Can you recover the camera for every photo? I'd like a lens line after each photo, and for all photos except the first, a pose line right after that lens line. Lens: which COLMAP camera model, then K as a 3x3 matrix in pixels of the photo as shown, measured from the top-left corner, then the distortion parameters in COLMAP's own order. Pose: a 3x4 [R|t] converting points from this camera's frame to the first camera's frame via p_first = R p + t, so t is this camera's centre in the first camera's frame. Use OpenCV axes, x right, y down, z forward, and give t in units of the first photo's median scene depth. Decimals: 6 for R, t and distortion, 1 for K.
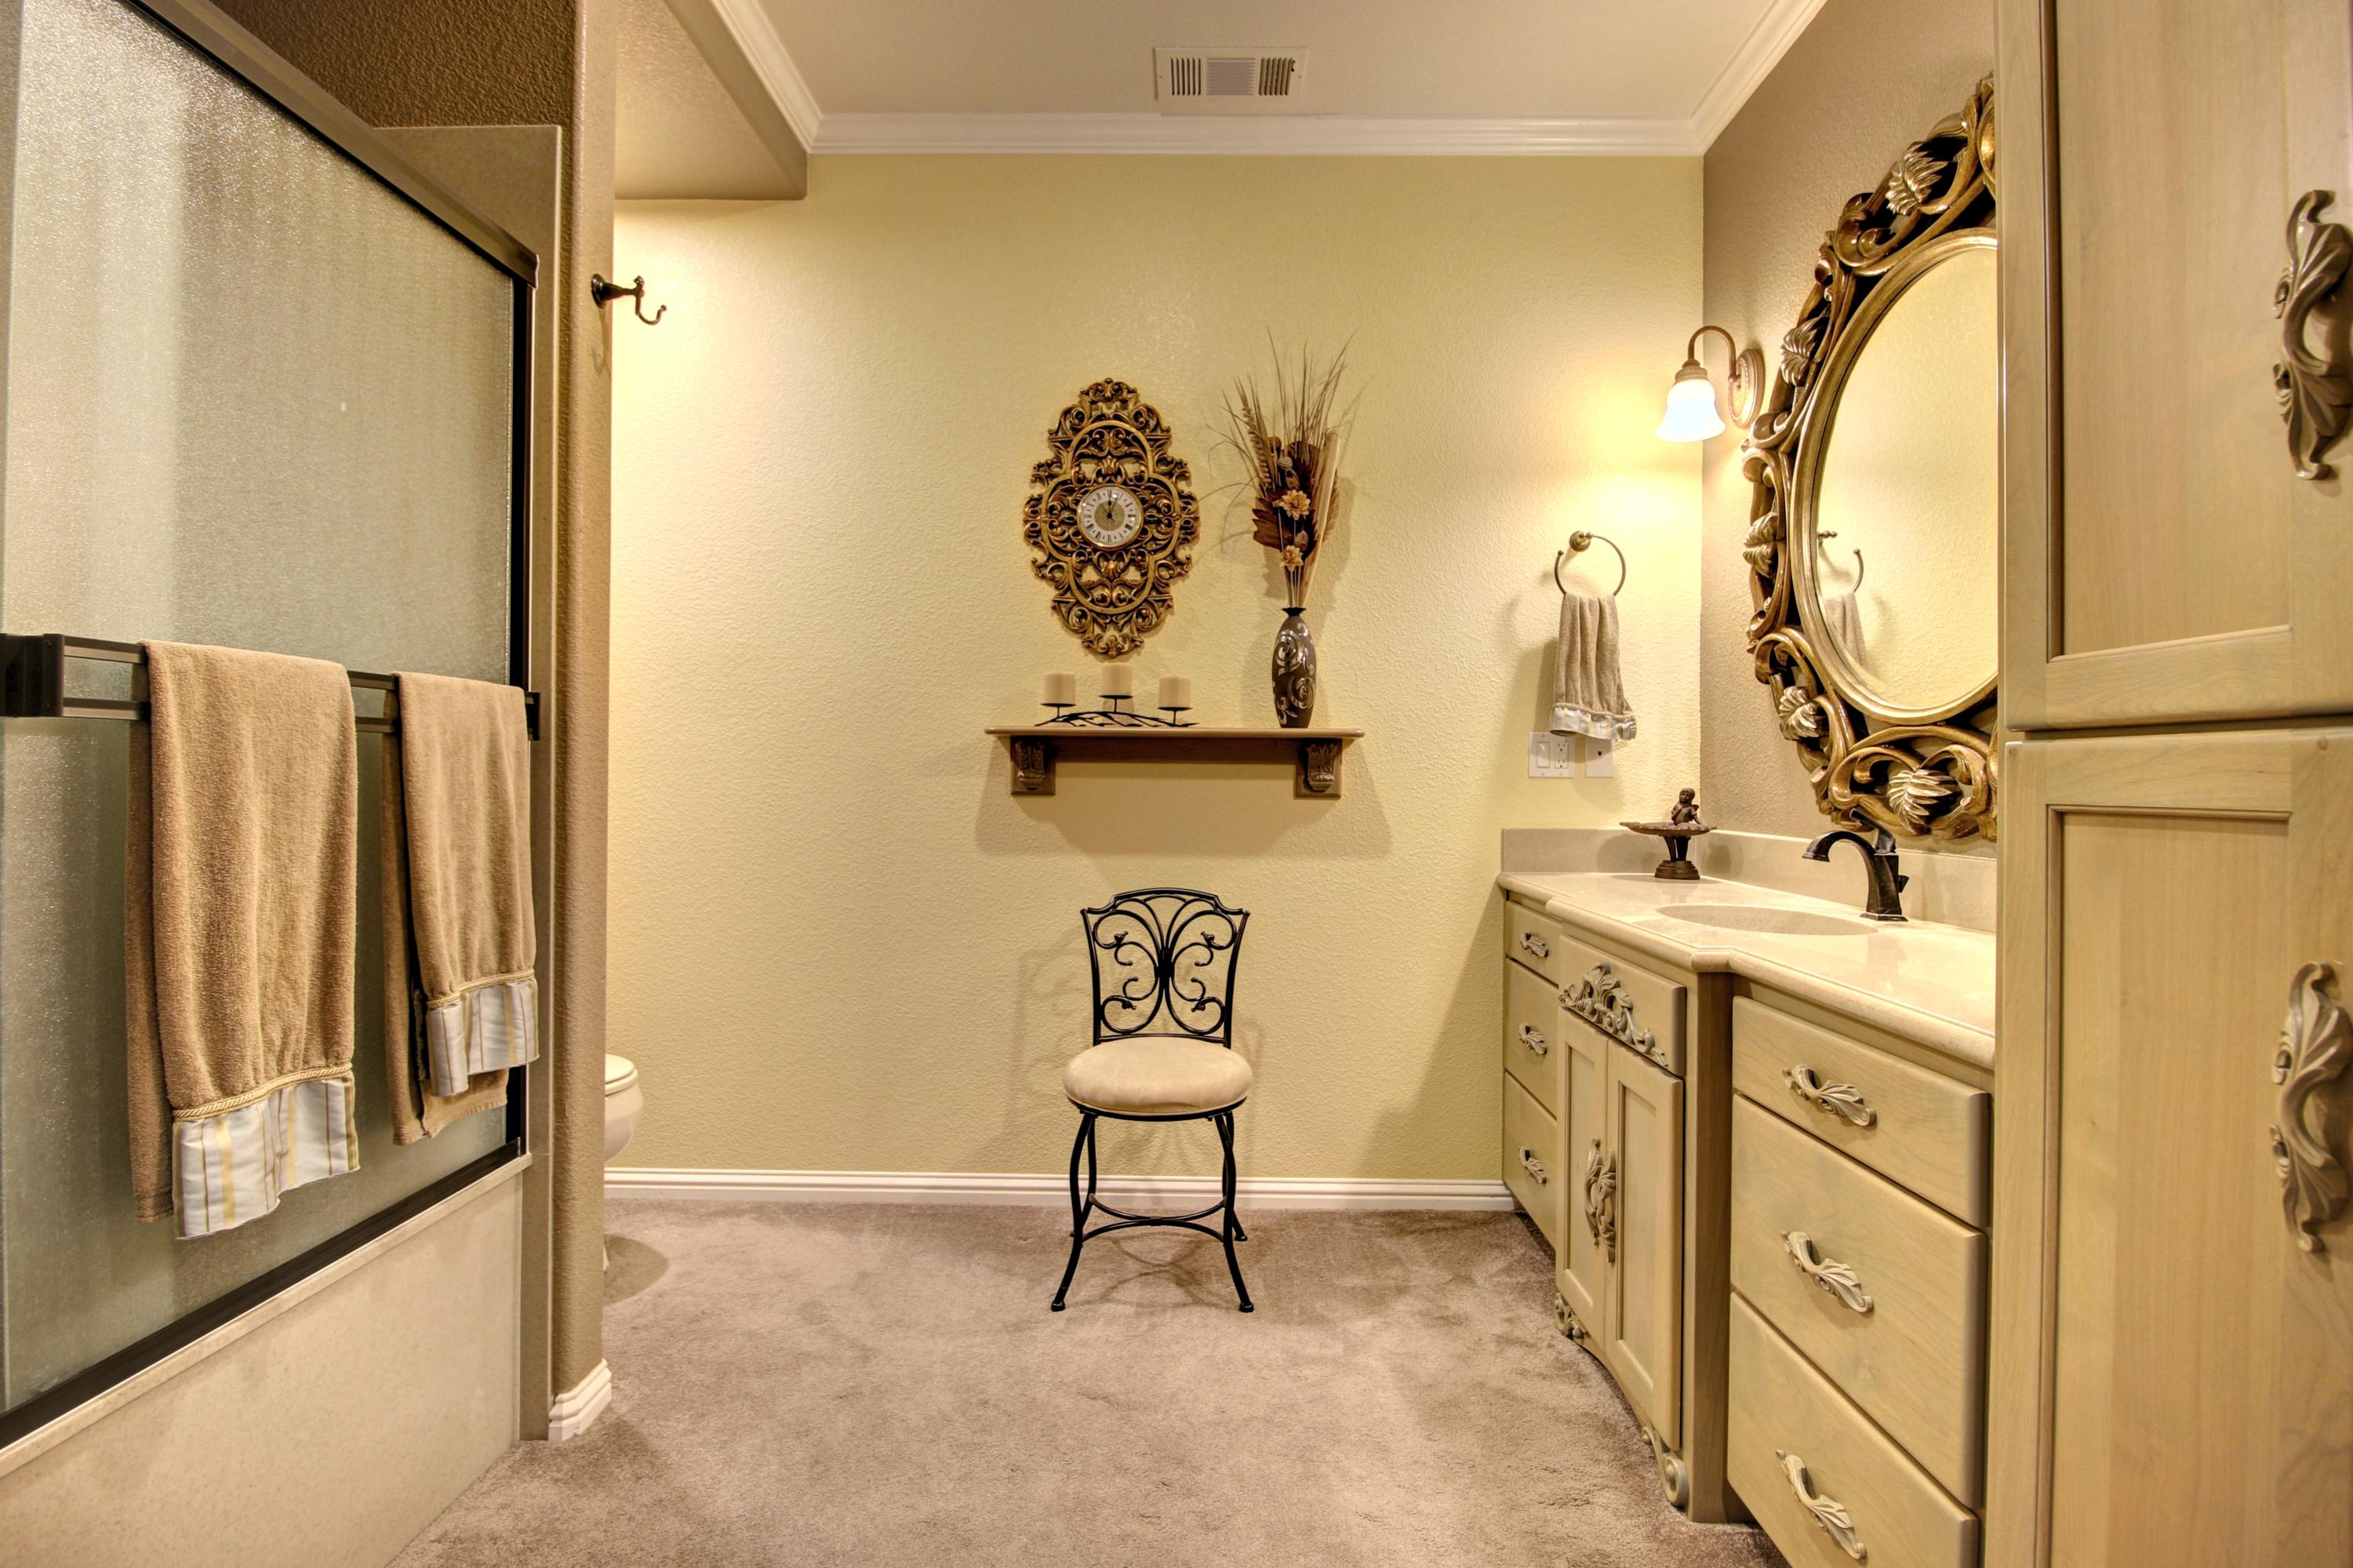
lens RADIAL K [[1116.1, 0, 1175.4], [0, 1116.1, 782.6], [0, 0, 1]] dist [-0.010812, -0.006840]
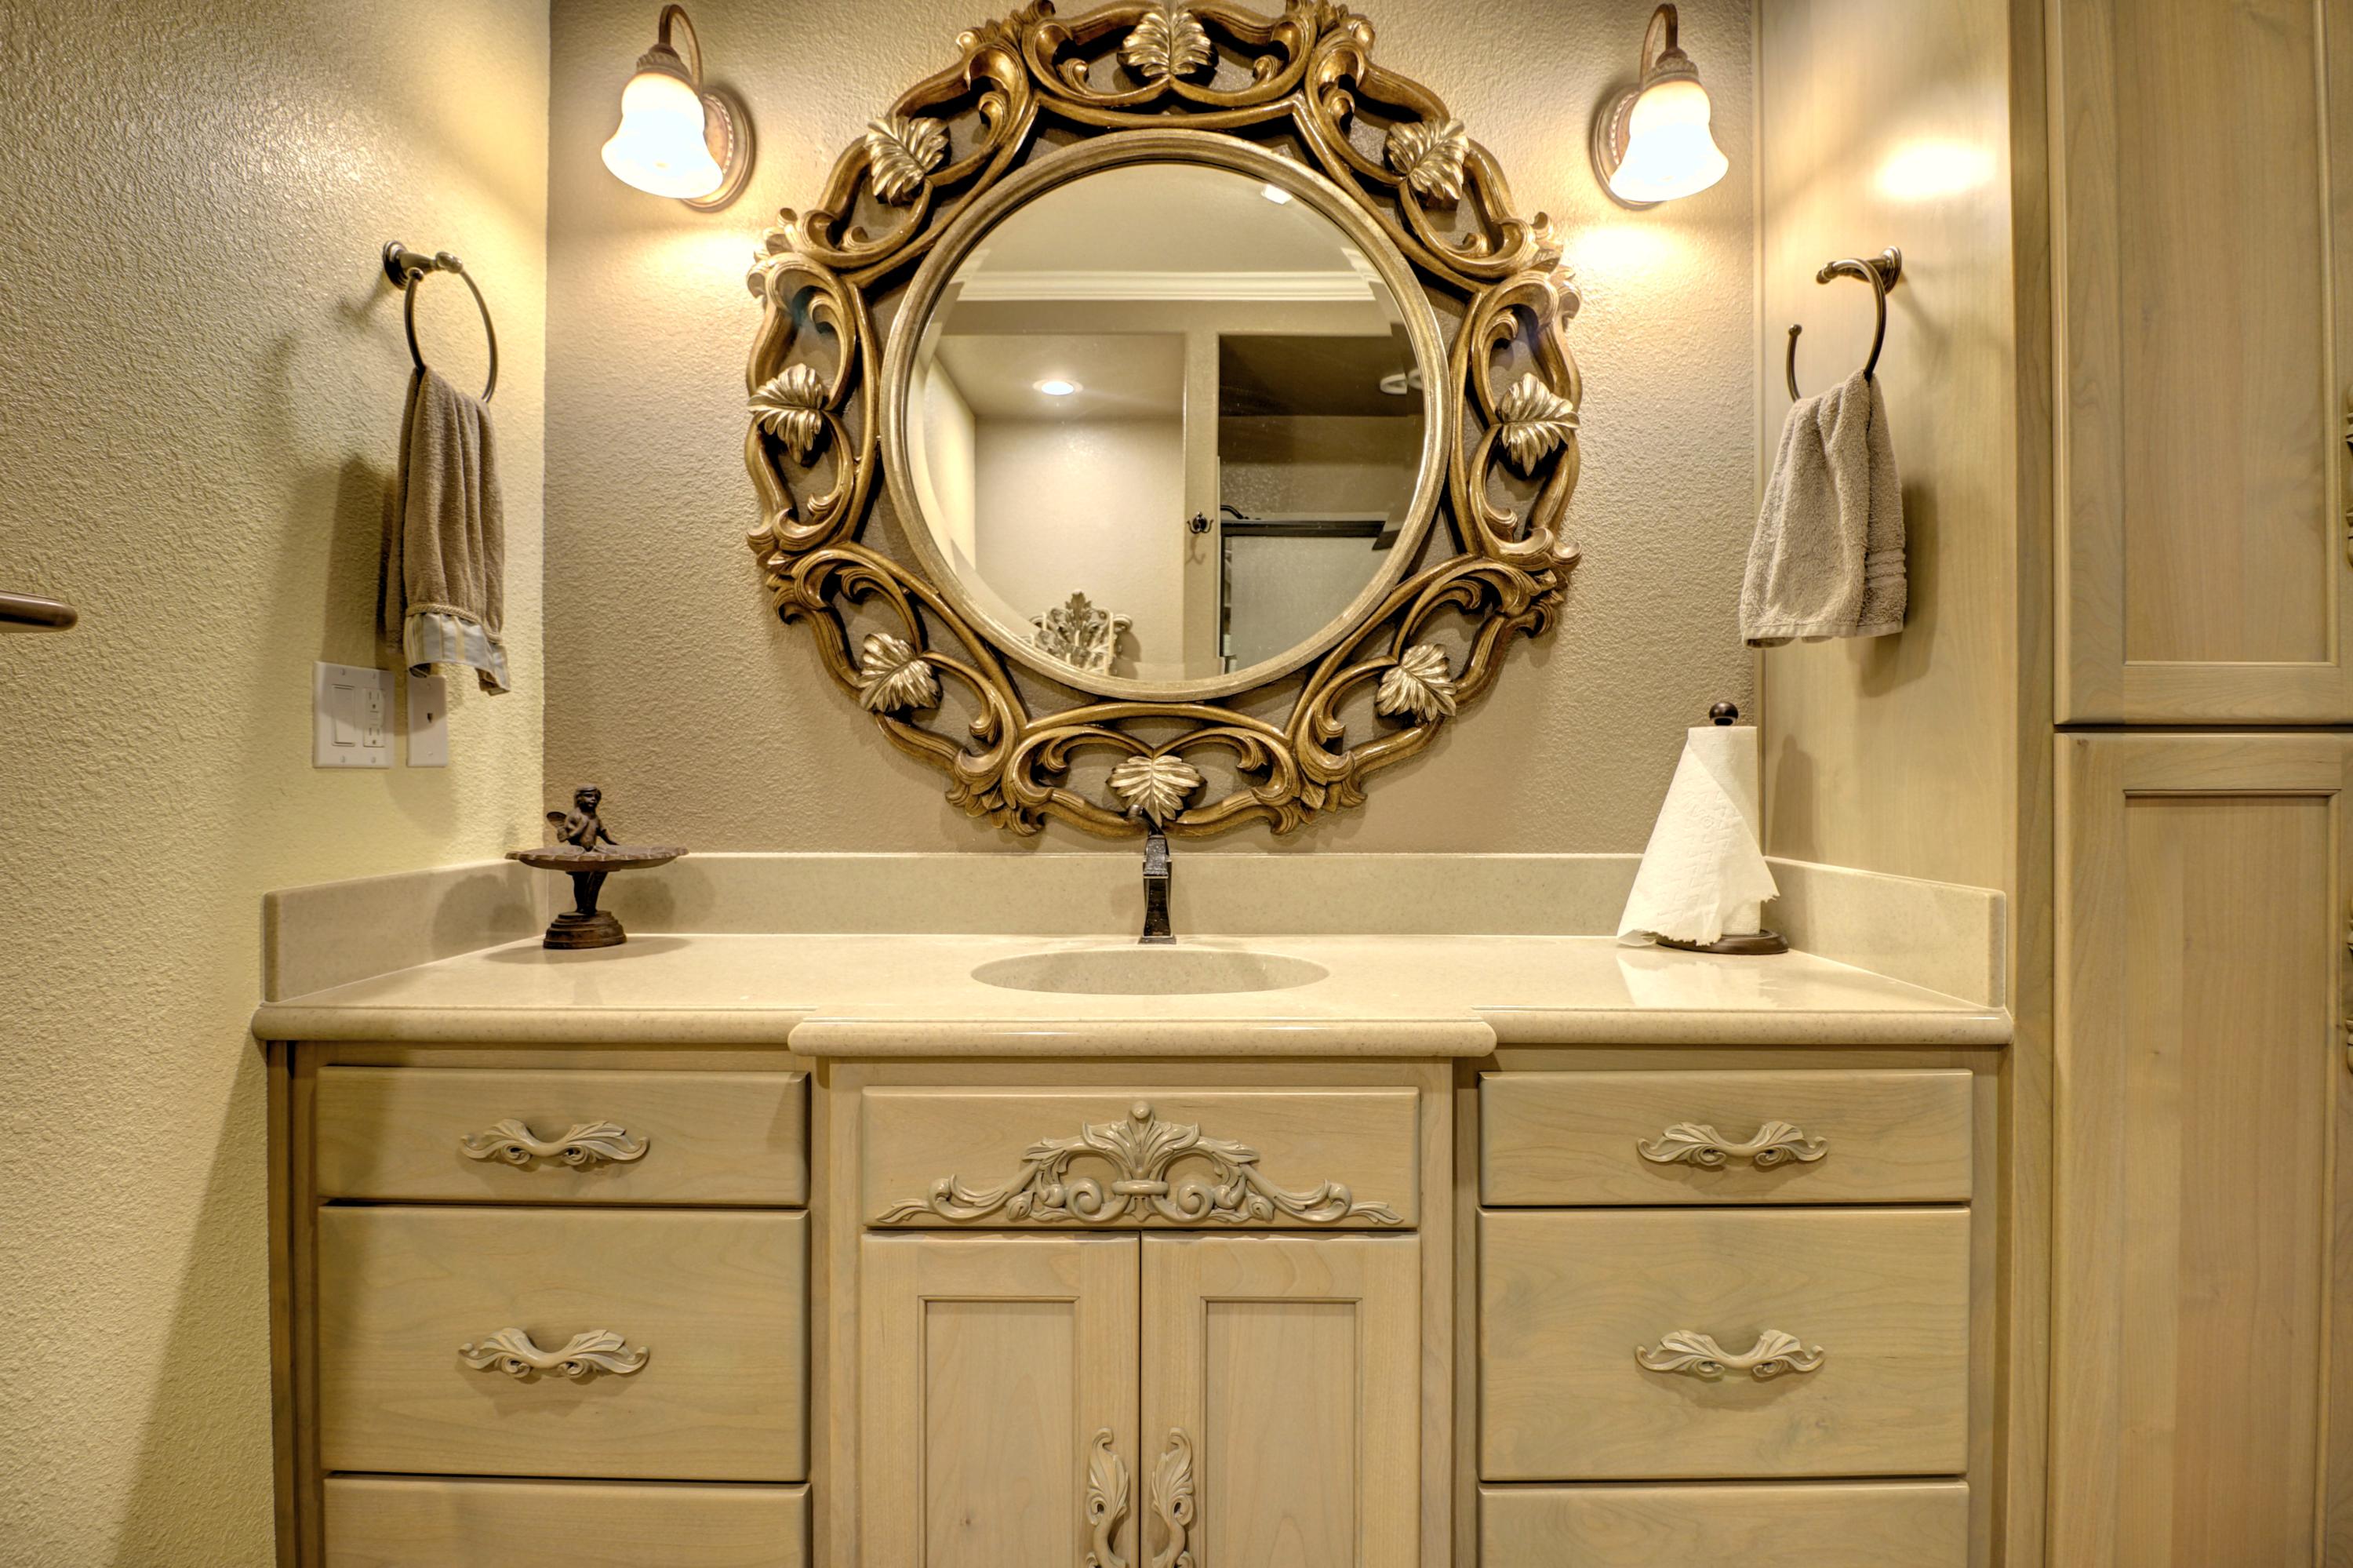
lens RADIAL K [[1116.1, 0, 1177.1], [0, 1116.1, 771.8], [0, 0, 1]] dist [-0.010812, -0.006840]
pose [[-0.019675, -0.010193, 0.999754, -0.163271], [0.005487, 0.999932, 0.010303, -0.007990], [-0.999791, 0.005689, -0.019618, 0.988226]]
